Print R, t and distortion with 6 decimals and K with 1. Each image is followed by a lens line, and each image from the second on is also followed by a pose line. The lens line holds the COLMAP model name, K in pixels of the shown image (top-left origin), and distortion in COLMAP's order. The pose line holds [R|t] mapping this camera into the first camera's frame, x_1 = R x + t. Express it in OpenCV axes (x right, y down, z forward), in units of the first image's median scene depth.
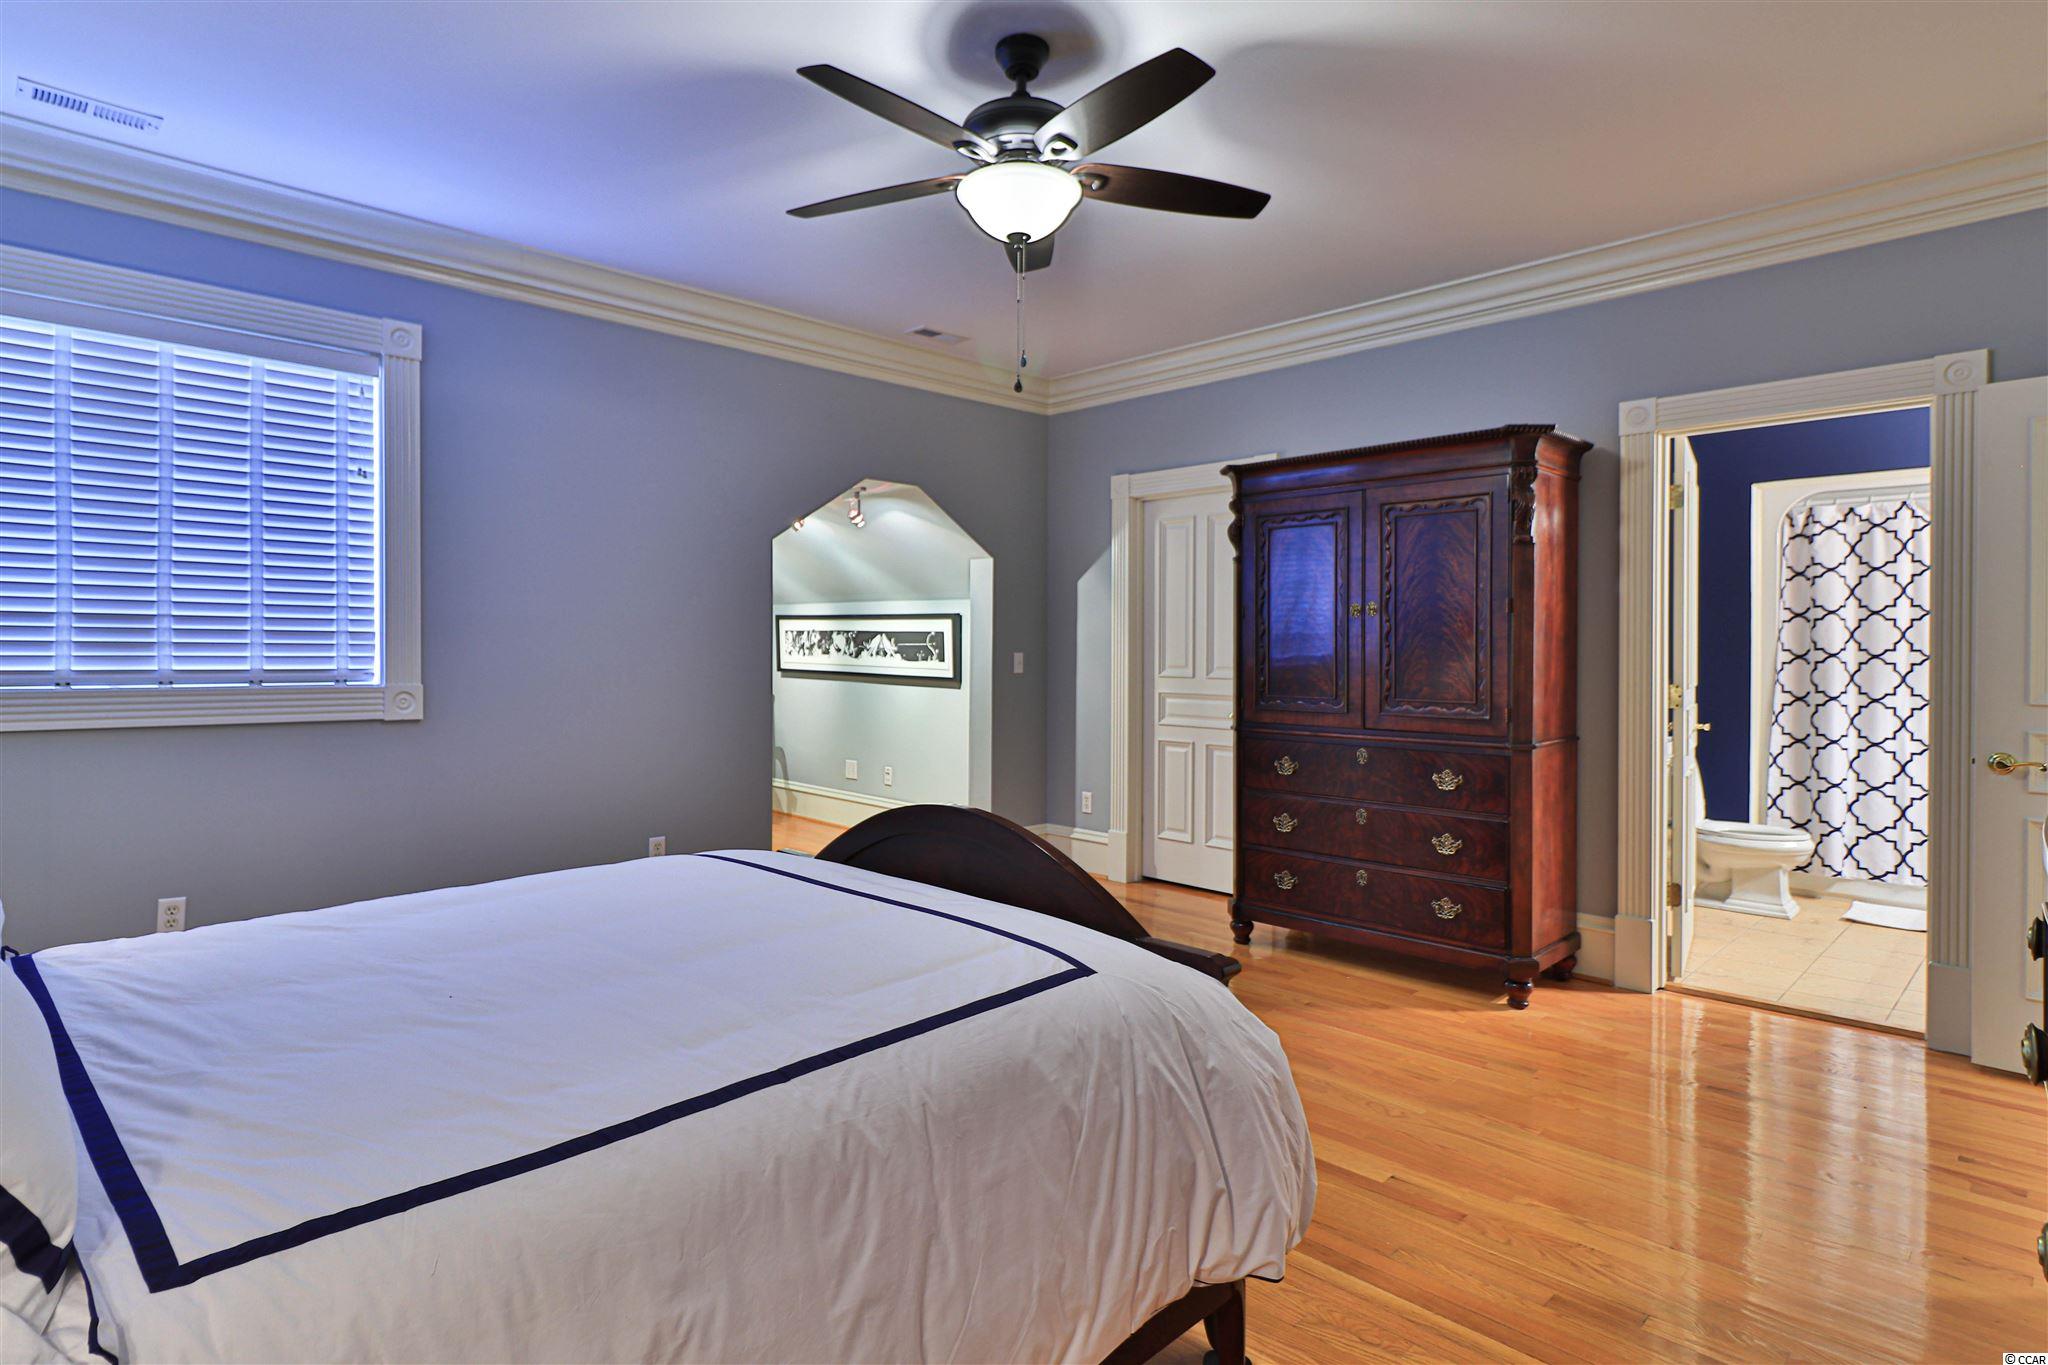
lens RADIAL K [[1079.7, 0, 1003.9], [0, 1079.7, 648.7], [0, 0, 1]] dist [0.001665, 0.000191]
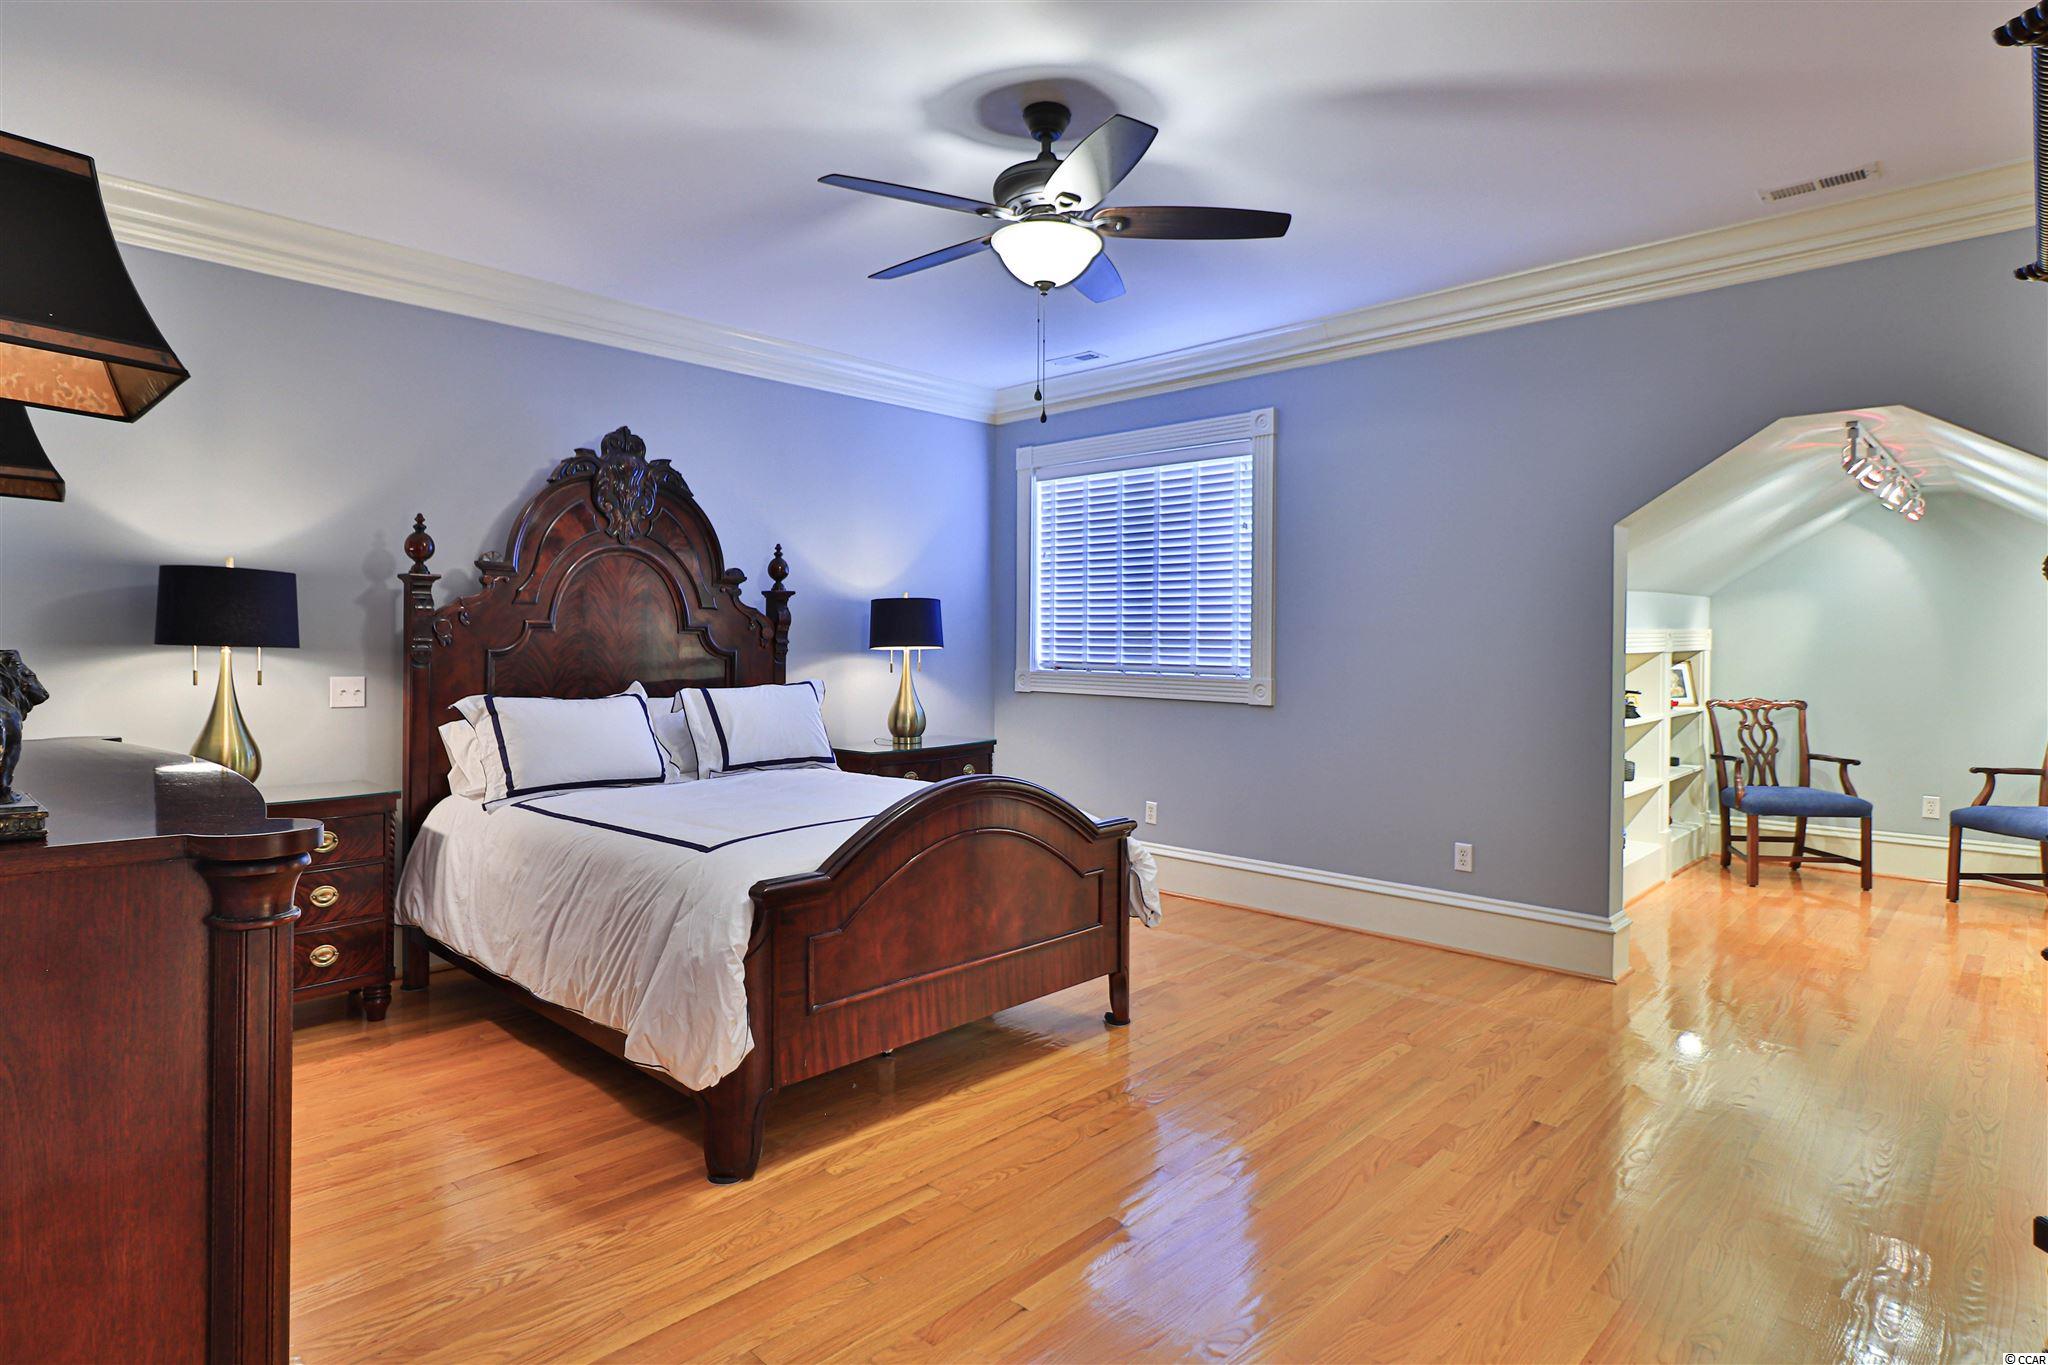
lens RADIAL K [[1079.7, 0, 1003.9], [0, 1079.7, 648.7], [0, 0, 1]] dist [0.001665, 0.000191]
pose [[0.028613, 0.001599, -0.999589, 0.775337], [-0.008880, 0.999960, 0.001346, -0.003279], [0.999551, 0.008838, 0.028626, 0.637547]]
